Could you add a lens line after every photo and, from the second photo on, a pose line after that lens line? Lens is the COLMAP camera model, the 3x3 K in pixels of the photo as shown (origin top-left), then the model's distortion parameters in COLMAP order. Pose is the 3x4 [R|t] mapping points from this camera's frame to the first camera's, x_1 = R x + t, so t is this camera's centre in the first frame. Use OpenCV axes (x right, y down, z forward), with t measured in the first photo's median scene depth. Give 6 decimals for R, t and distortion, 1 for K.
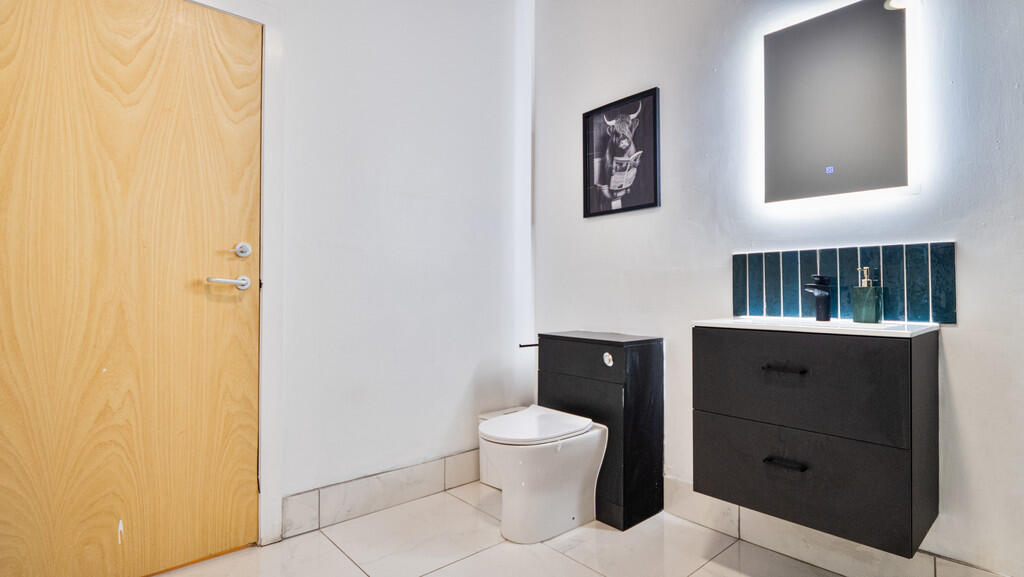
lens RADIAL K [[500.7, 0, 521.4], [0, 500.7, 286.3], [0, 0, 1]] dist [-0.006092, -0.001265]
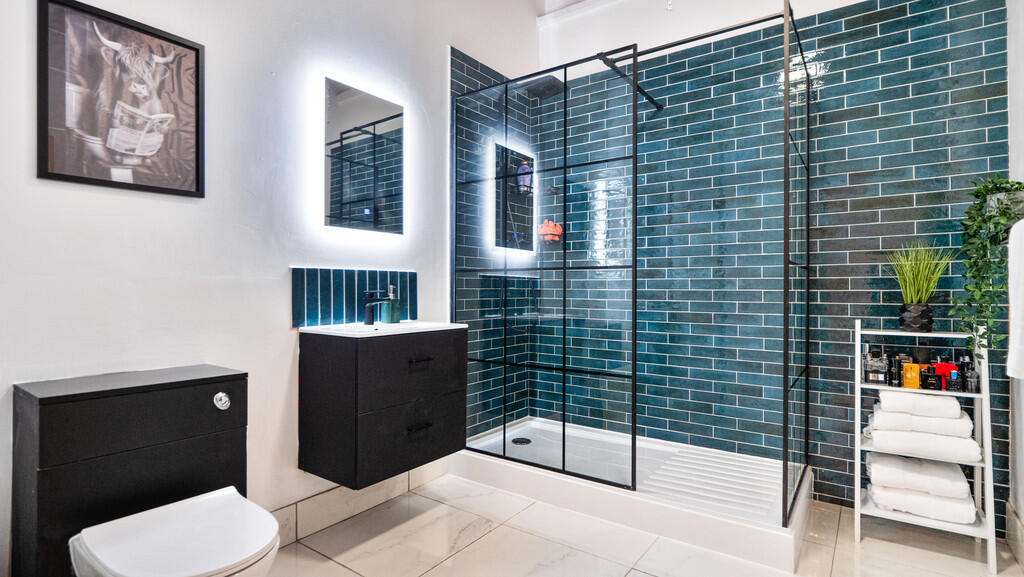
lens RADIAL K [[500.7, 0, 521.4], [0, 500.7, 286.3], [0, 0, 1]] dist [-0.006092, -0.001265]
pose [[-0.212816, 0.005252, 0.977078, -0.620299], [-0.011629, 0.999901, -0.007908, -0.020979], [-0.977023, -0.013045, -0.212734, 0.698127]]
